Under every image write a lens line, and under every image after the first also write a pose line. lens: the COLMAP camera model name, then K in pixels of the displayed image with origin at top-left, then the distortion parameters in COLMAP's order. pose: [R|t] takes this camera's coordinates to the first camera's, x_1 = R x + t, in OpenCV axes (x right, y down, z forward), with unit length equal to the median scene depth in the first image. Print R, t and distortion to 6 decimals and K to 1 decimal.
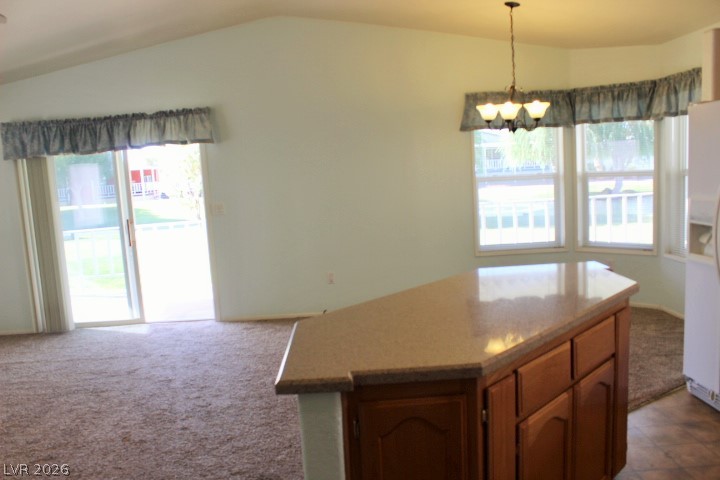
lens RADIAL K [[605.7, 0, 355.1], [0, 605.7, 246.1], [0, 0, 1]] dist [-0.167679, 0.144680]
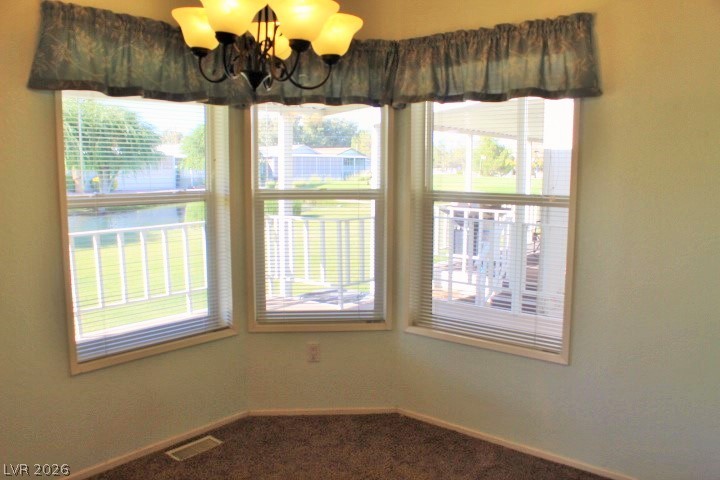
lens RADIAL K [[605.7, 0, 355.1], [0, 605.7, 246.1], [0, 0, 1]] dist [-0.167679, 0.144680]
pose [[0.652400, -0.038060, 0.756919, 0.012611], [0.056748, 0.998388, 0.001290, -0.069777], [-0.755747, 0.042112, 0.653508, 0.573325]]
